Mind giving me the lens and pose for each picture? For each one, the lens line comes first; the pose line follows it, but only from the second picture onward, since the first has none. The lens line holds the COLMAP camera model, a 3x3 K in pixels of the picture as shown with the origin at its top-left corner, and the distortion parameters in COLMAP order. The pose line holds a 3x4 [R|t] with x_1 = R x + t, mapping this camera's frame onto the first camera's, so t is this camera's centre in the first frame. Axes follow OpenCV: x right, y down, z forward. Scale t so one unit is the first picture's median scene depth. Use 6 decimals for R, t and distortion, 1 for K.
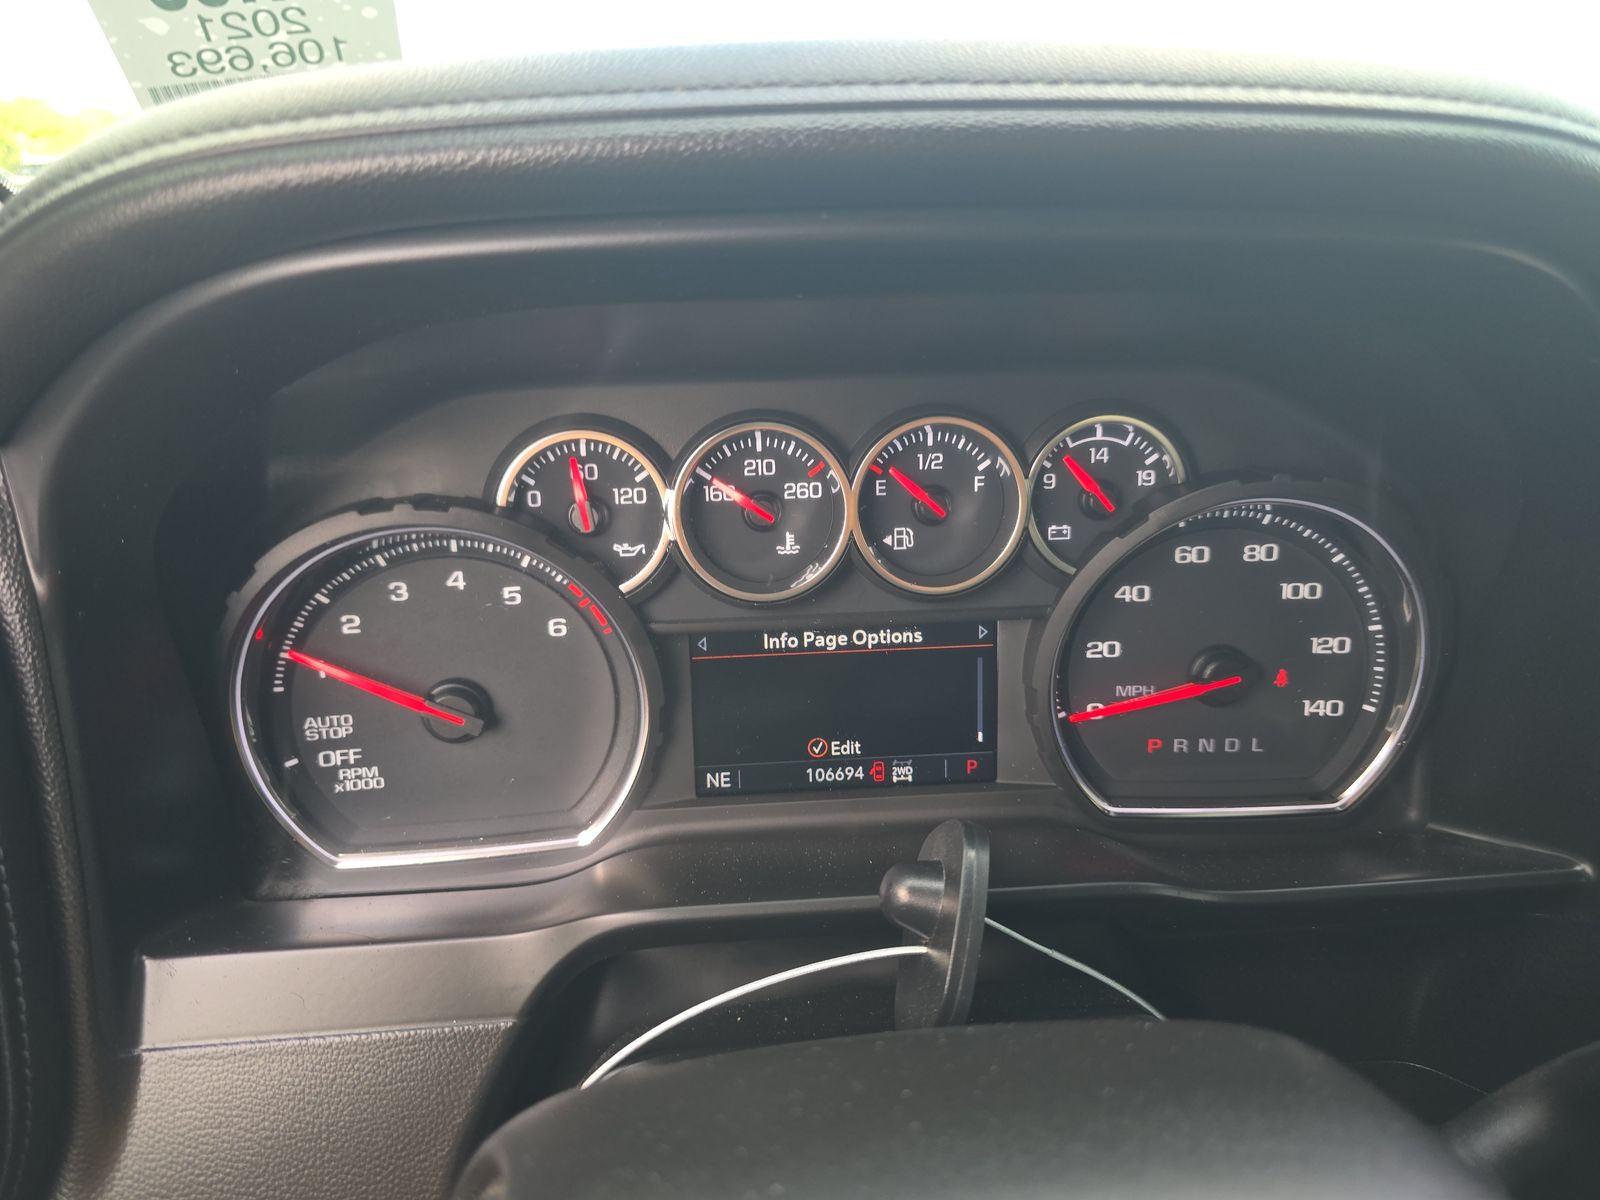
lens RADIAL K [[1073.9, 0, 800.0], [0, 1073.9, 600.0], [0, 0, 1]] dist [0.025847, -0.036244]
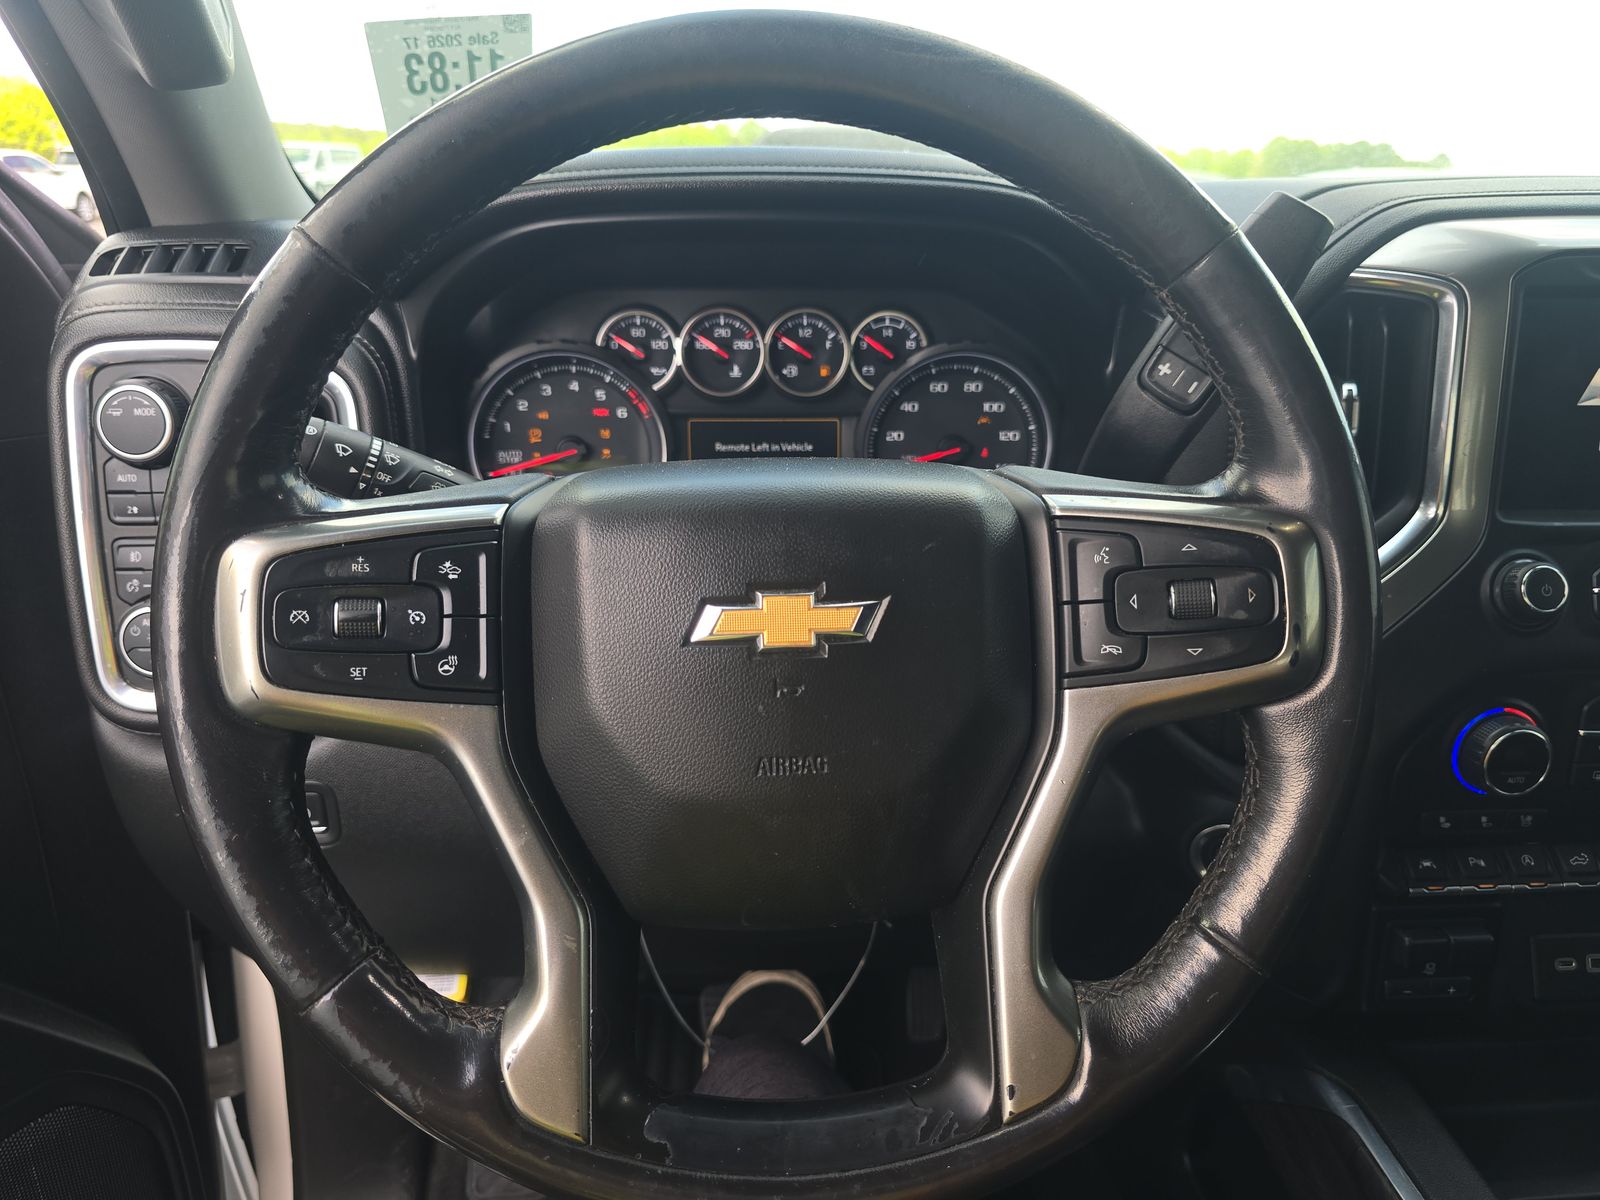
lens RADIAL K [[1073.9, 0, 800.0], [0, 1073.9, 600.0], [0, 0, 1]] dist [0.025847, -0.036244]
pose [[0.999543, 0.027909, -0.011635, 0.149555], [-0.027963, 0.999599, -0.004482, 0.393912], [0.011506, 0.004806, 0.999922, -1.065597]]
